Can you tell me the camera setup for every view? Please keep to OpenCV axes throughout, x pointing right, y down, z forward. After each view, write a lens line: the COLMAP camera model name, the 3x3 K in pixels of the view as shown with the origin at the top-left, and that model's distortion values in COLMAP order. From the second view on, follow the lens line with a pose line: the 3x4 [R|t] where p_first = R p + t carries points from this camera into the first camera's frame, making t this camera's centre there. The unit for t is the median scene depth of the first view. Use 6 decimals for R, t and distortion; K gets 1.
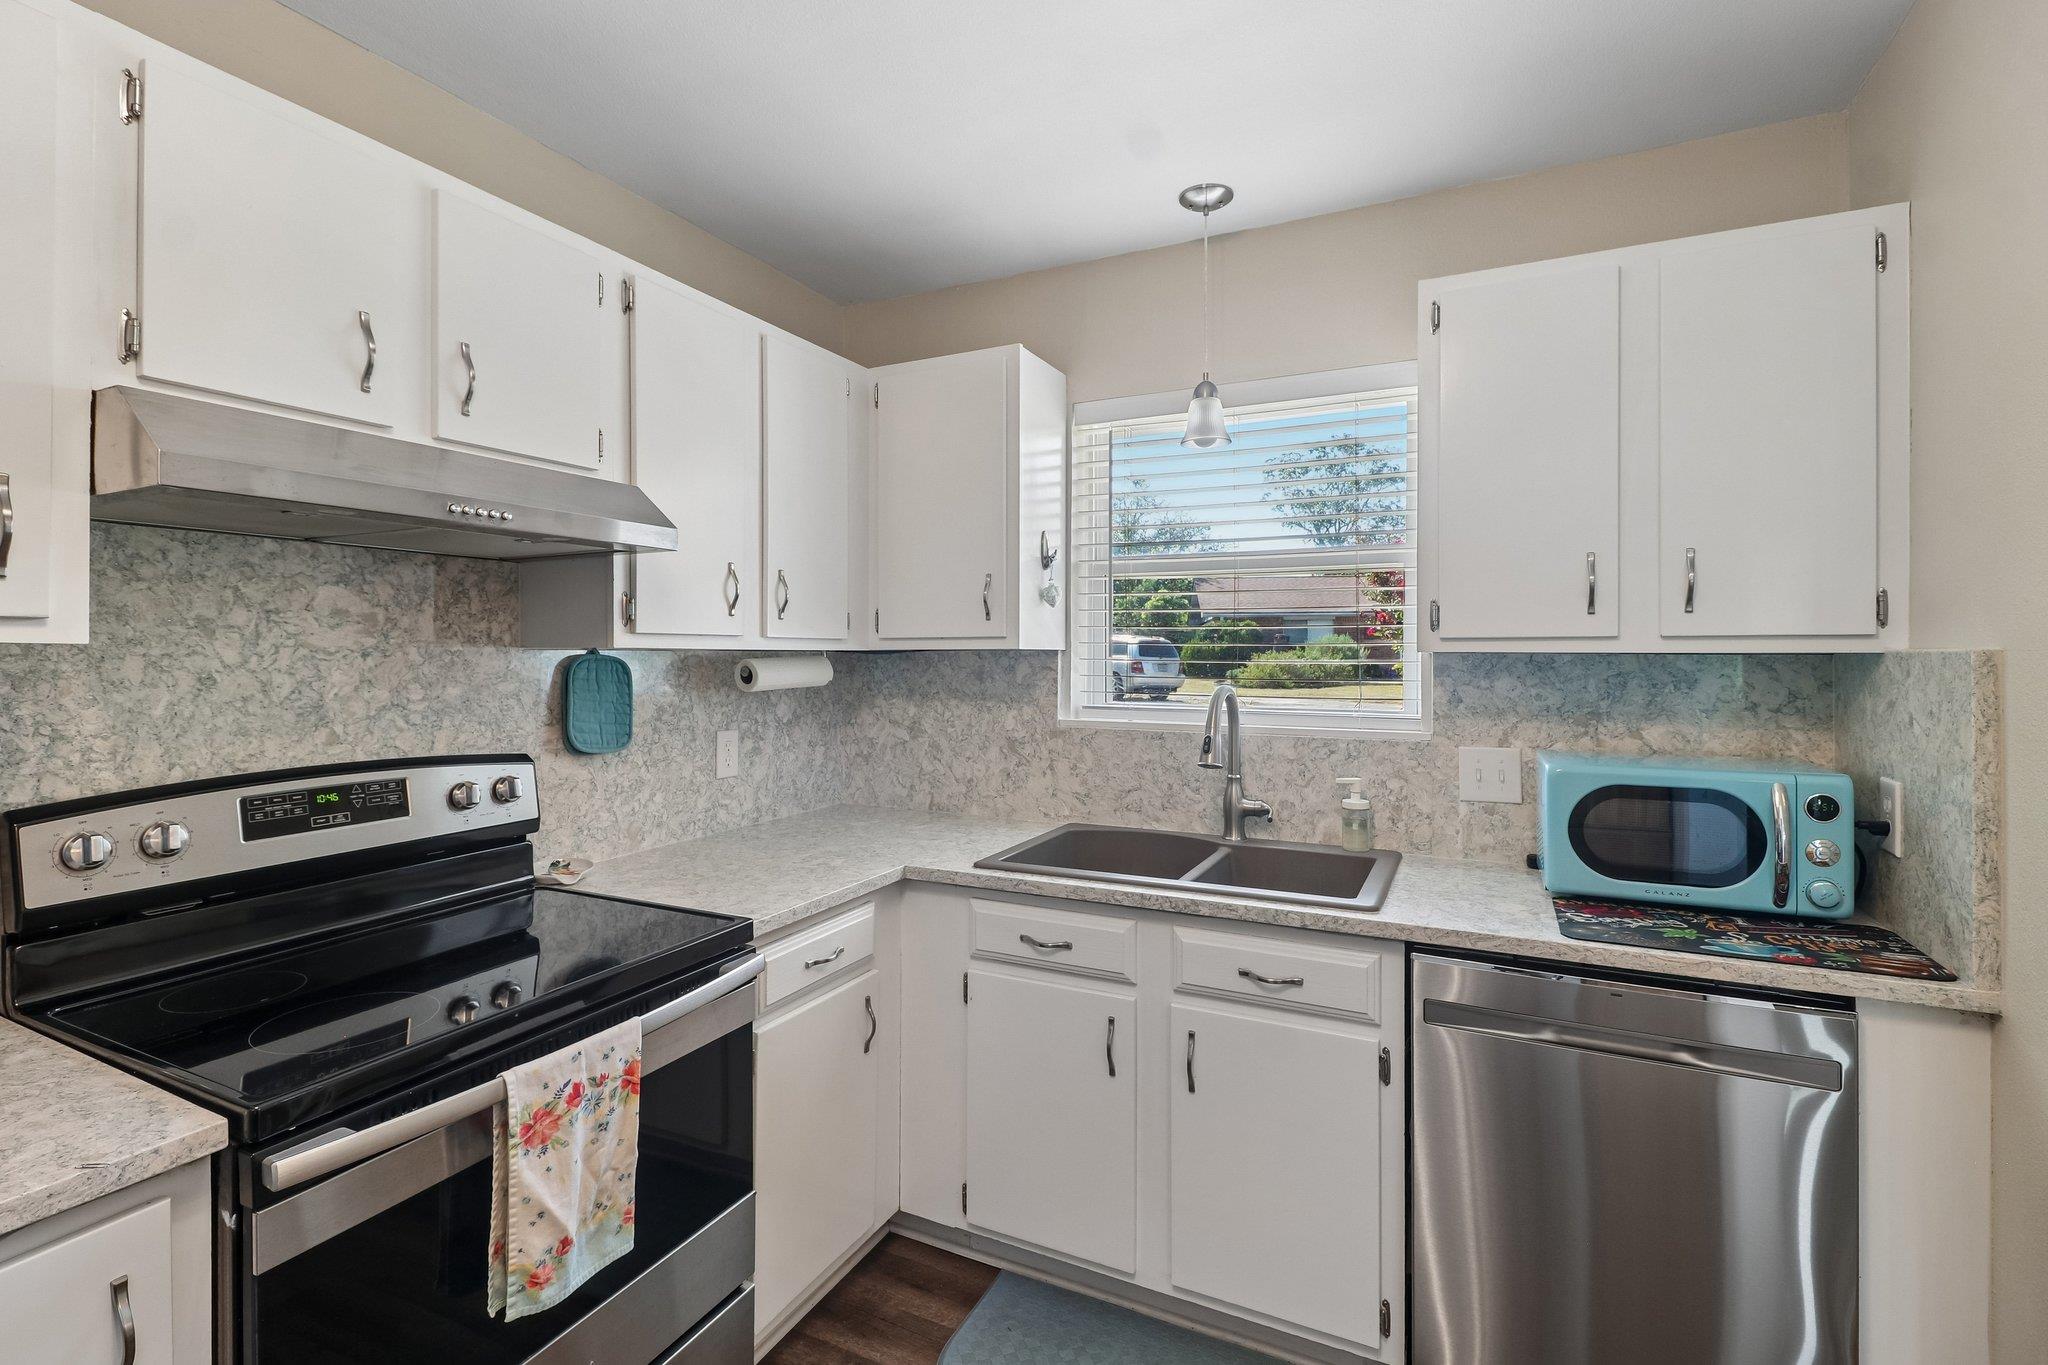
lens RADIAL K [[958.3, 0, 991.7], [0, 958.3, 656.5], [0, 0, 1]] dist [0.000184, -0.013700]
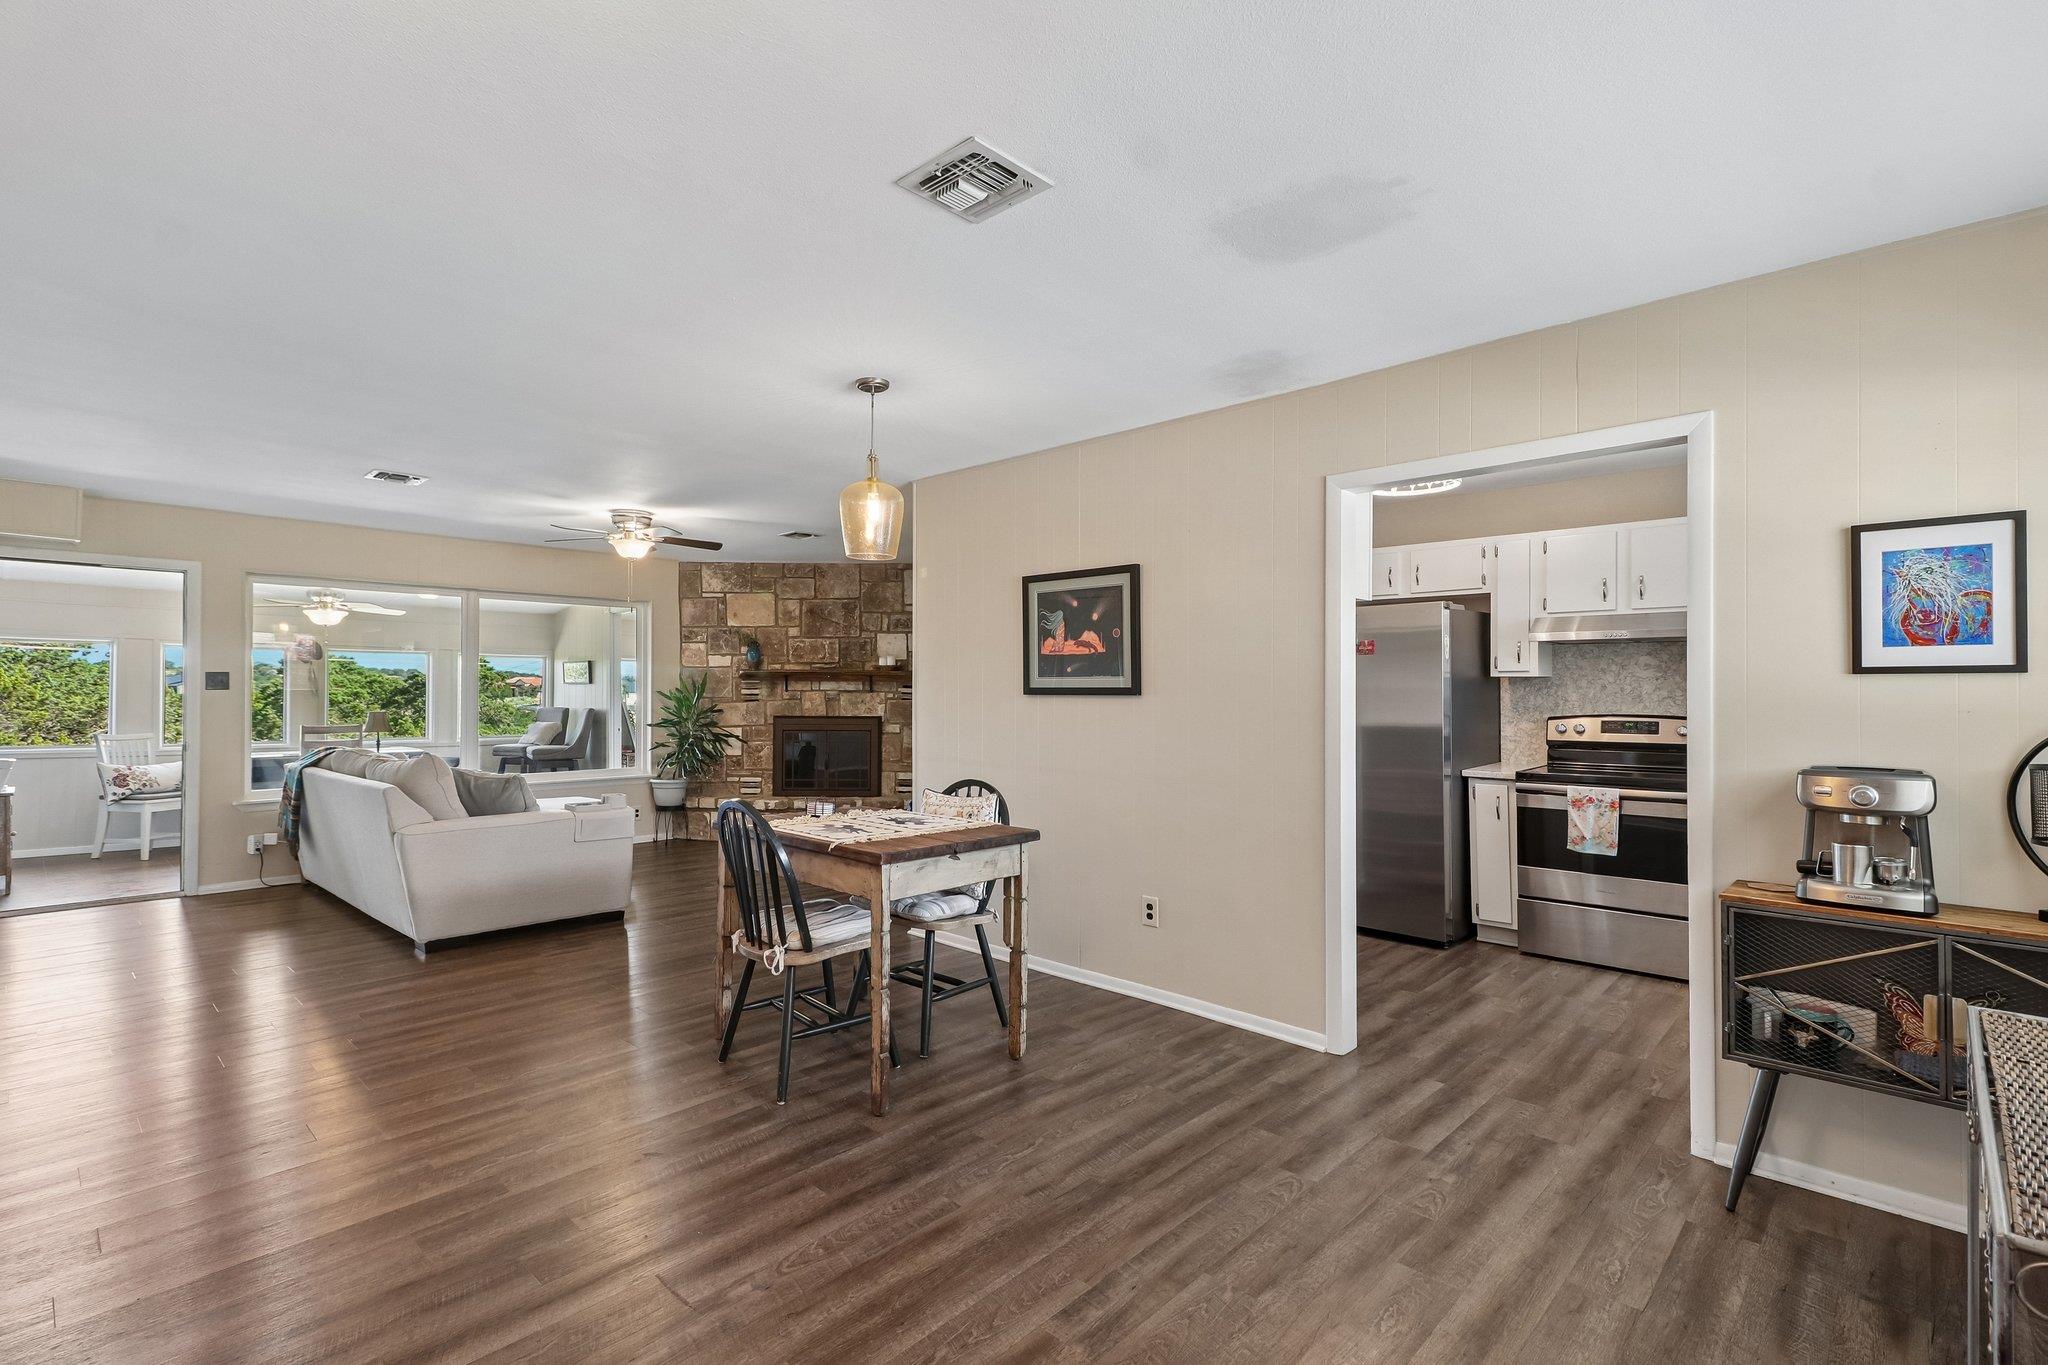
lens RADIAL K [[988.1, 0, 1020.9], [0, 988.1, 671.1], [0, 0, 1]] dist [-0.002473, -0.013533]
pose [[-0.287144, -0.014001, -0.957785, 3.196825], [-0.003332, 0.999902, -0.013617, 0.024860], [0.957882, -0.000719, -0.287162, 0.012139]]
